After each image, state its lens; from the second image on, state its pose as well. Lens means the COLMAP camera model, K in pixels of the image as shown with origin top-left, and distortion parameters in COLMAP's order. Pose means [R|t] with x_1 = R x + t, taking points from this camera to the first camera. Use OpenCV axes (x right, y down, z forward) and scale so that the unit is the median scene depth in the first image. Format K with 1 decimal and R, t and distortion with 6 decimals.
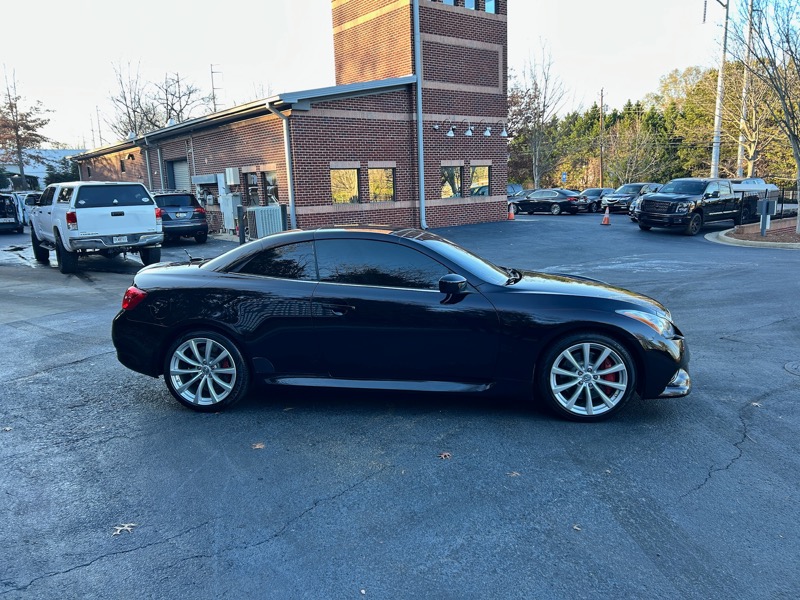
lens RADIAL K [[602.0, 0, 398.6], [0, 602.0, 300.7], [0, 0, 1]] dist [0.063334, -0.066771]
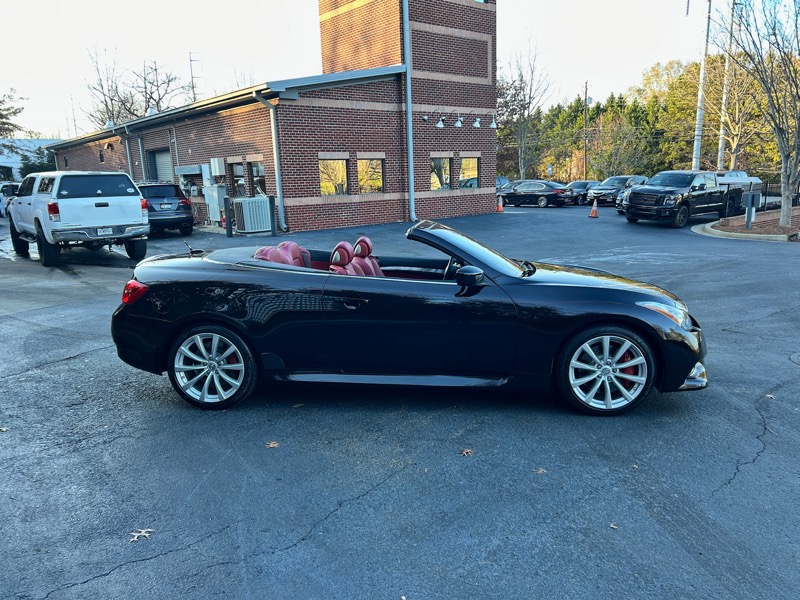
lens RADIAL K [[602.0, 0, 403.0], [0, 602.0, 305.9], [0, 0, 1]] dist [0.063334, -0.066771]
pose [[0.999367, -0.004151, 0.035337, -0.012563], [0.003425, 0.999782, 0.020585, -0.000033], [-0.035415, -0.020451, 0.999163, 0.007554]]
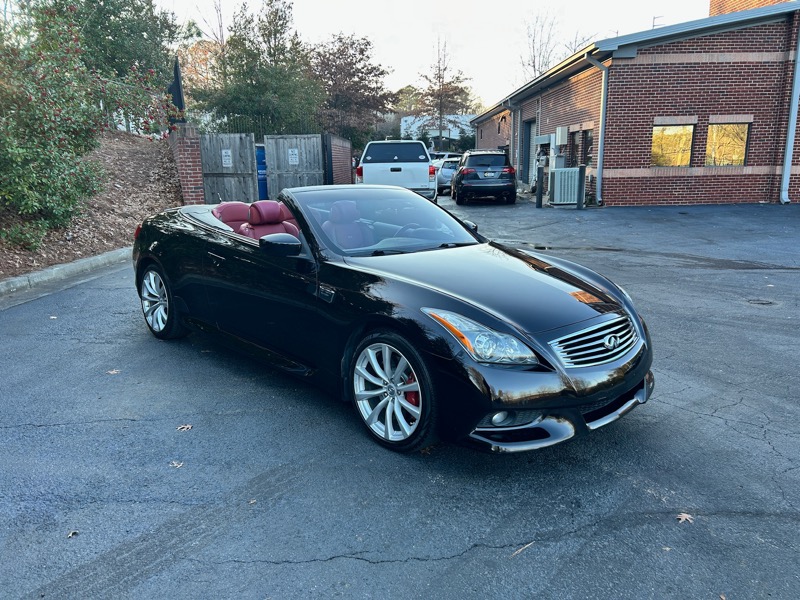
lens RADIAL K [[602.0, 0, 399.7], [0, 602.0, 302.1], [0, 0, 1]] dist [0.063334, -0.066771]
pose [[0.779210, 0.165560, -0.604501, 0.181676], [-0.129483, 0.986197, 0.103194, -0.014347], [0.613242, -0.002137, 0.789892, 0.100875]]
